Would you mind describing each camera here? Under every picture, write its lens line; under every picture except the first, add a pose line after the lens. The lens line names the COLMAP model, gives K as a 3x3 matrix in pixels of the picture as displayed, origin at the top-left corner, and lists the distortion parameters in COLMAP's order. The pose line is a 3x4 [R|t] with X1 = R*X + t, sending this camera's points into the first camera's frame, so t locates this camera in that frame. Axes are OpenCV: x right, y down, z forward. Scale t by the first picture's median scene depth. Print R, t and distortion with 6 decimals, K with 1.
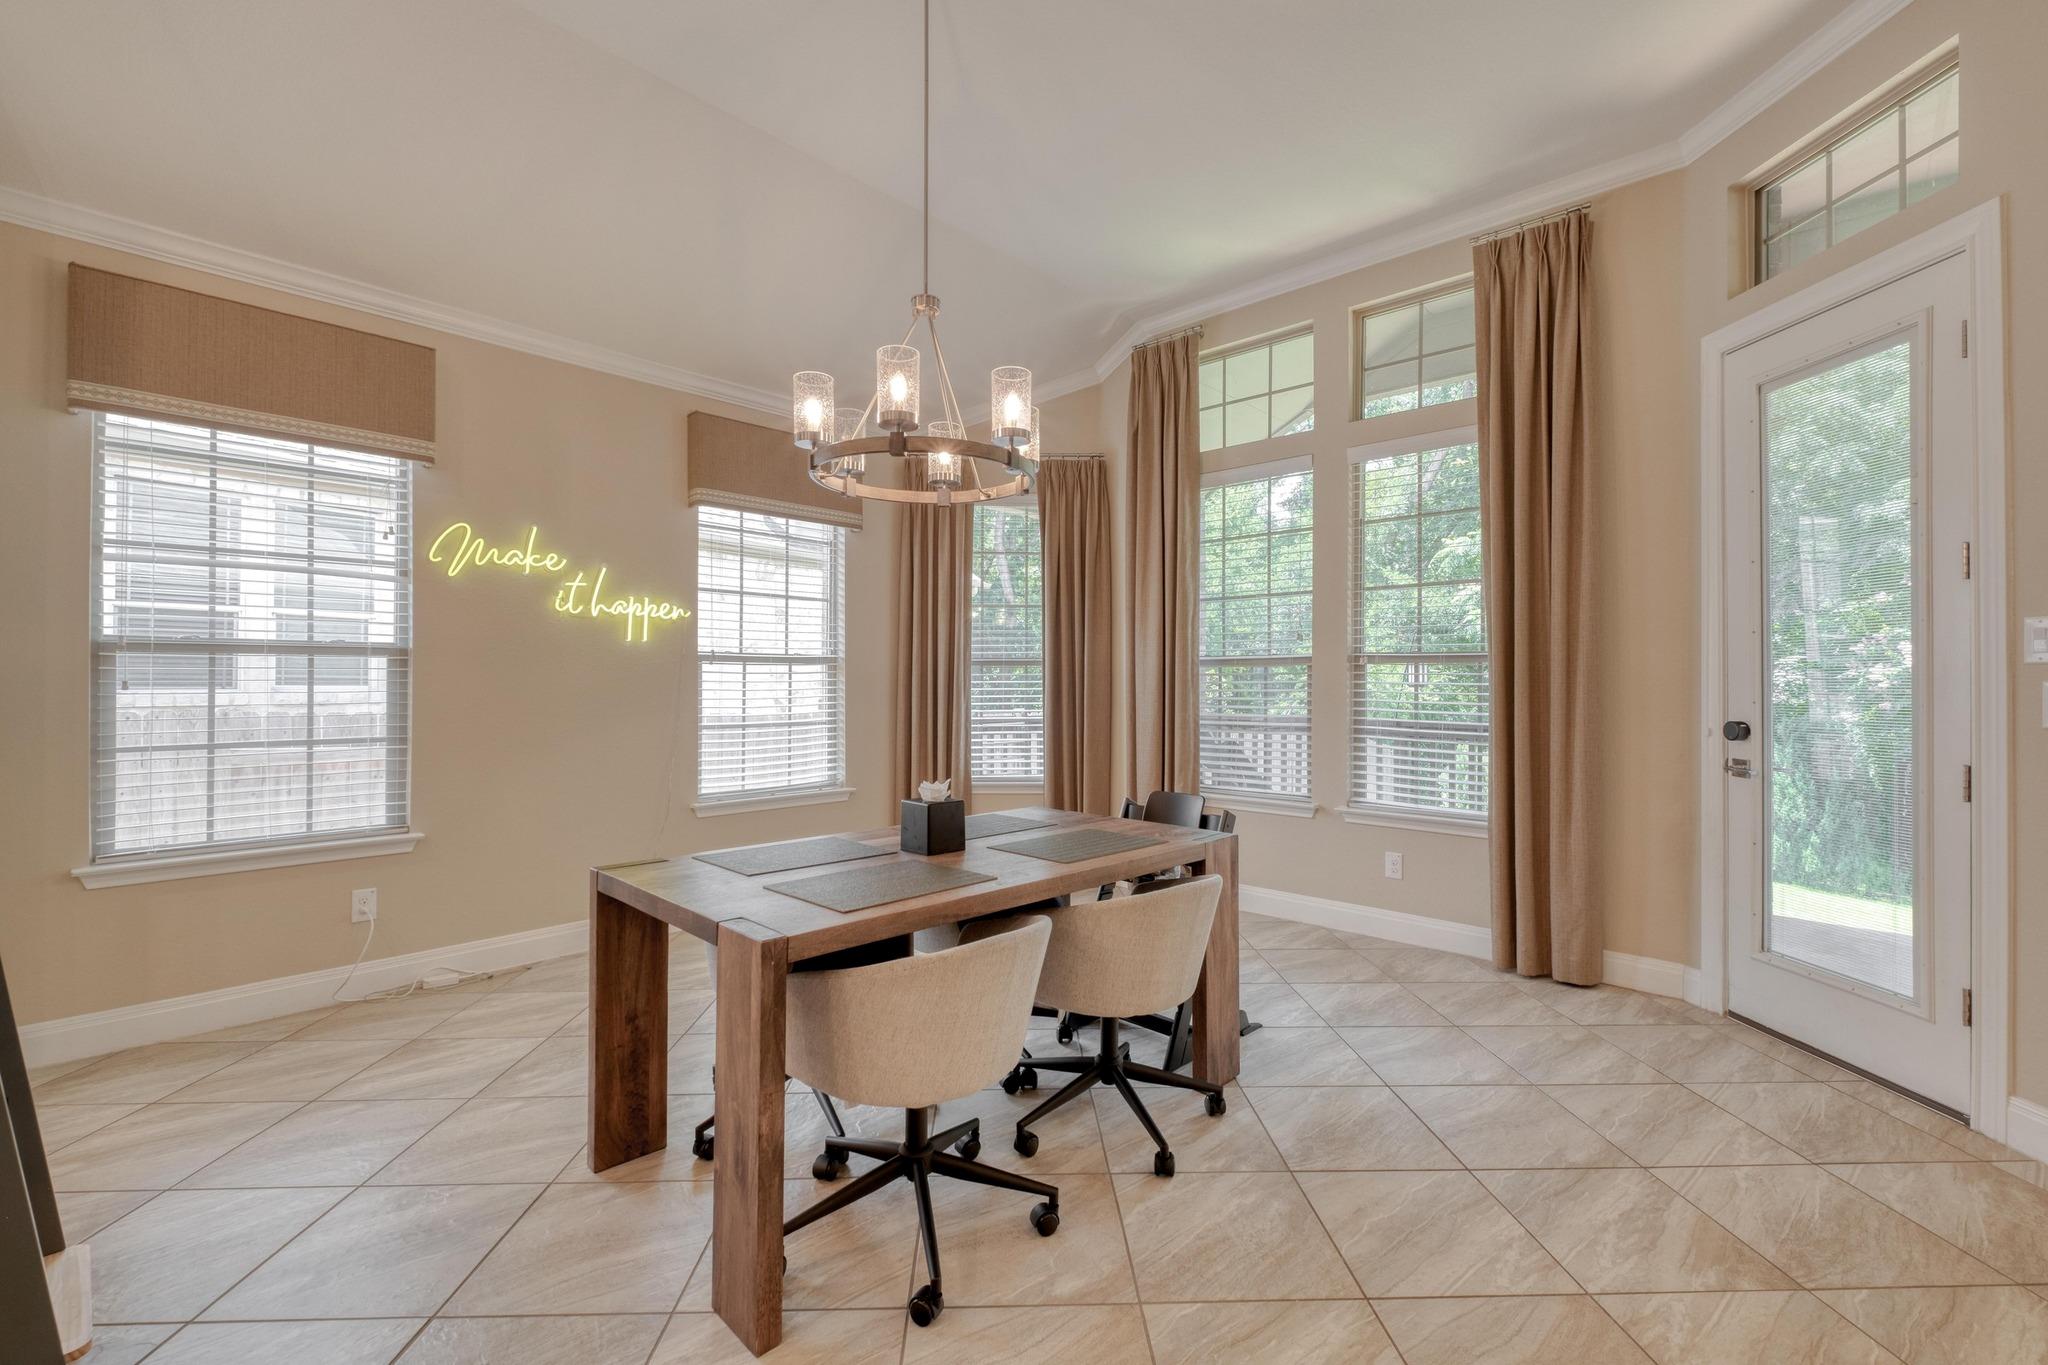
lens RADIAL K [[883.9, 0, 1028.5], [0, 883.9, 675.9], [0, 0, 1]] dist [-0.000236, -0.000987]
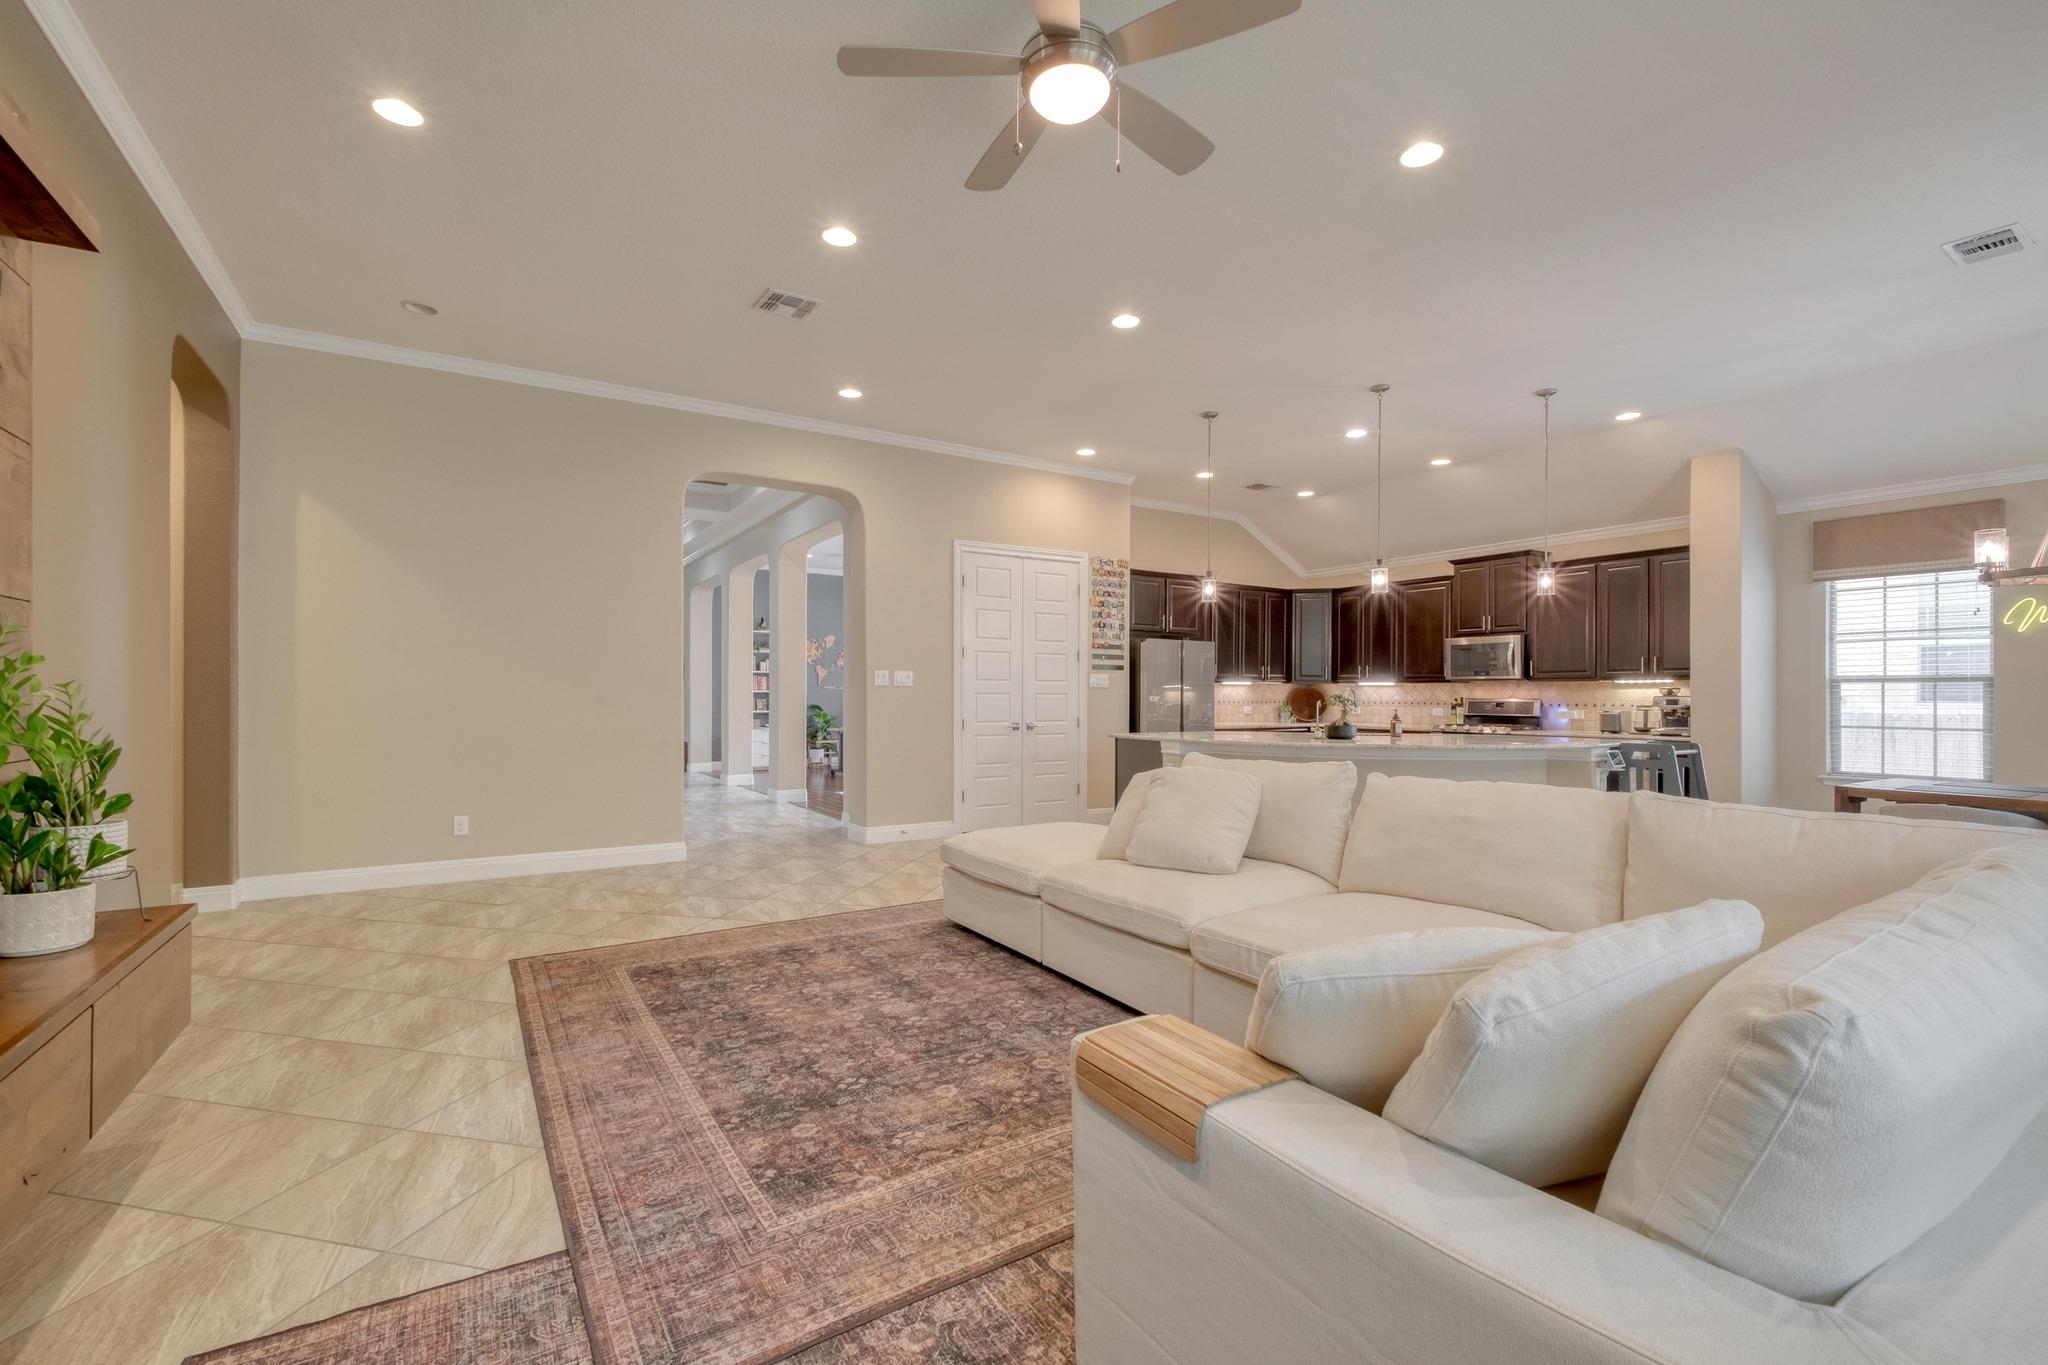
lens RADIAL K [[886.4, 0, 1021.4], [0, 886.4, 701.3], [0, 0, 1]] dist [0.000268, -0.000330]
pose [[-0.259386, 0.004007, -0.965766, 1.223409], [0.000965, 0.999992, 0.003890, 0.006054], [0.965773, 0.000077, -0.259387, -0.315884]]
